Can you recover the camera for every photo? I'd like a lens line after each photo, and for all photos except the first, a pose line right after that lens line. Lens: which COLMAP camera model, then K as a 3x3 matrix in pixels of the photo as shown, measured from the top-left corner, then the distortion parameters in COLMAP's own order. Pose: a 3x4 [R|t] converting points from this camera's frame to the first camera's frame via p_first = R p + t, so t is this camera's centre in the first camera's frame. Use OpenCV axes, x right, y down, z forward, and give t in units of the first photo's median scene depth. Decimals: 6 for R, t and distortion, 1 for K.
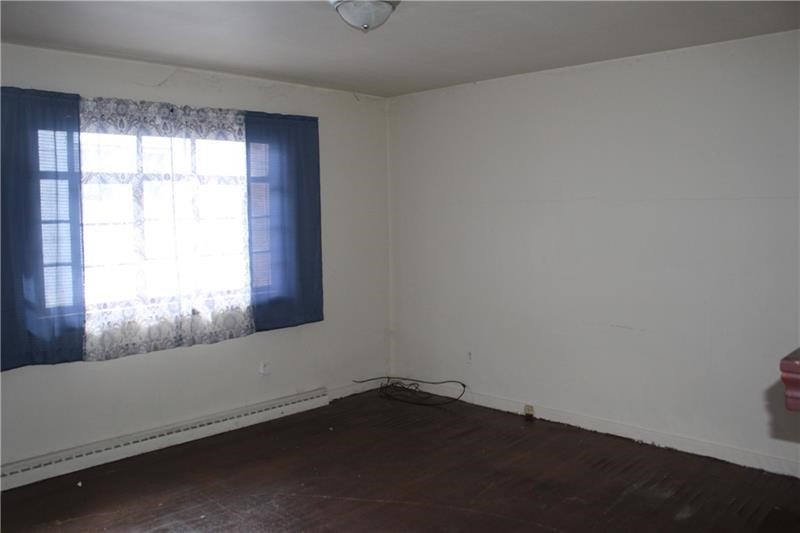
lens RADIAL K [[677.9, 0, 400.0], [0, 677.9, 266.5], [0, 0, 1]] dist [-0.089851, 0.001178]
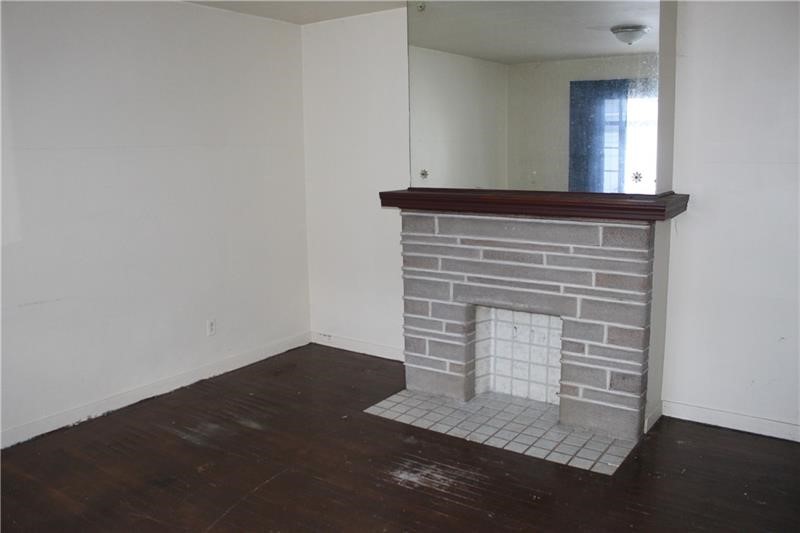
lens RADIAL K [[677.9, 0, 400.0], [0, 677.9, 266.5], [0, 0, 1]] dist [-0.089851, 0.001178]
pose [[-0.159495, -0.154155, 0.975088, -0.593598], [0.106017, 0.979346, 0.172169, -0.052525], [-0.981489, 0.130837, -0.139858, 0.751433]]
